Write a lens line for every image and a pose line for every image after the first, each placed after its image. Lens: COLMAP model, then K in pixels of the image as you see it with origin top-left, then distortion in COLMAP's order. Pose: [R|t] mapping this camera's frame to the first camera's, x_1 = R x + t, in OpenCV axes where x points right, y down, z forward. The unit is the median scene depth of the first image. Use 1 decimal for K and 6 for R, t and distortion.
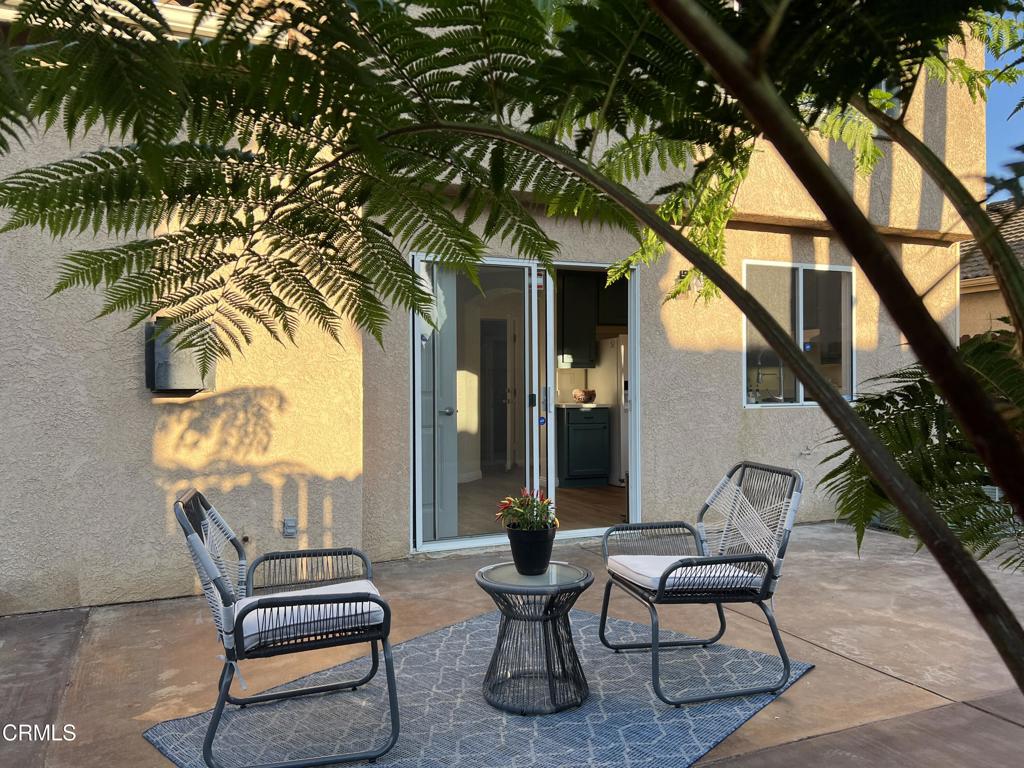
lens RADIAL K [[769.4, 0, 509.9], [0, 769.4, 384.2], [0, 0, 1]] dist [0.061946, -0.075479]
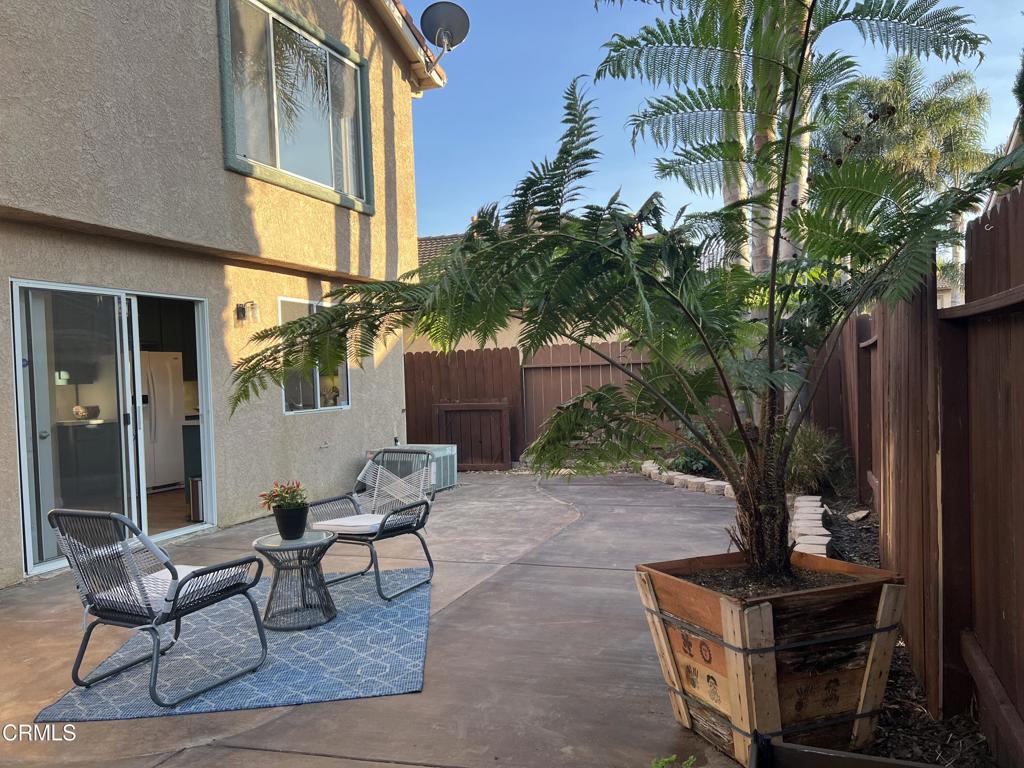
lens RADIAL K [[769.4, 0, 514.2], [0, 769.4, 387.3], [0, 0, 1]] dist [0.061946, -0.075479]
pose [[0.697194, -0.030803, 0.716221, -0.395972], [0.030393, 0.999448, 0.013399, -0.023399], [-0.716238, 0.012427, 0.697745, -0.169364]]
